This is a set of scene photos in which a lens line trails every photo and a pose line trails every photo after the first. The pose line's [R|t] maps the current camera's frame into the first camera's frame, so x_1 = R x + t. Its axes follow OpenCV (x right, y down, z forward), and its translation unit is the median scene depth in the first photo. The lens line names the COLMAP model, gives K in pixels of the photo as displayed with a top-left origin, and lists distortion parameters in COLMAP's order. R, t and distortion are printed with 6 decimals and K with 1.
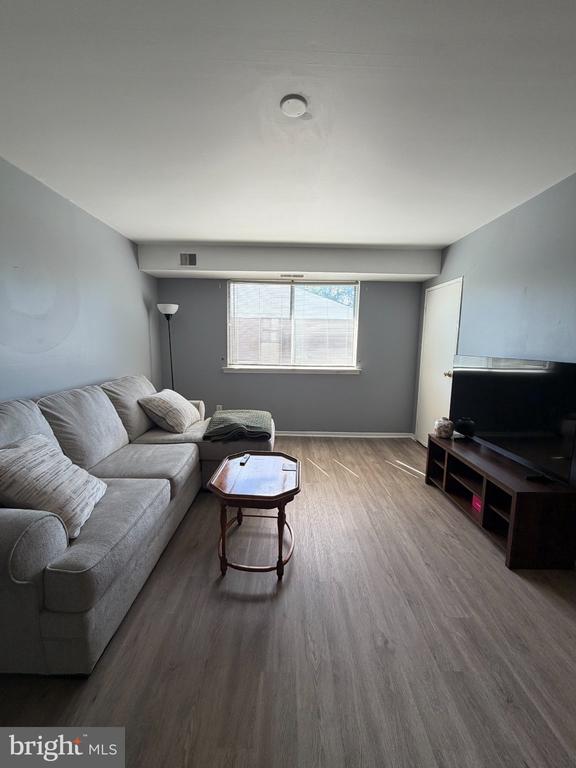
lens RADIAL K [[305.9, 0, 289.5], [0, 305.9, 383.4], [0, 0, 1]] dist [-0.001797, -0.000083]
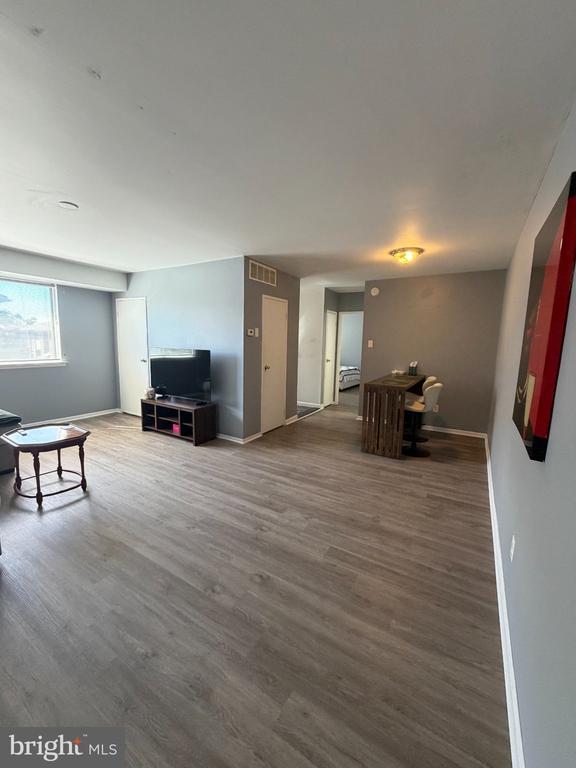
lens RADIAL K [[305.9, 0, 288.3], [0, 305.9, 382.5], [0, 0, 1]] dist [-0.001797, -0.000083]
pose [[0.527138, -0.117425, 0.841628, -0.467205], [0.096659, 0.992264, 0.077901, 0.036040], [-0.844265, 0.040286, 0.534410, -0.487075]]
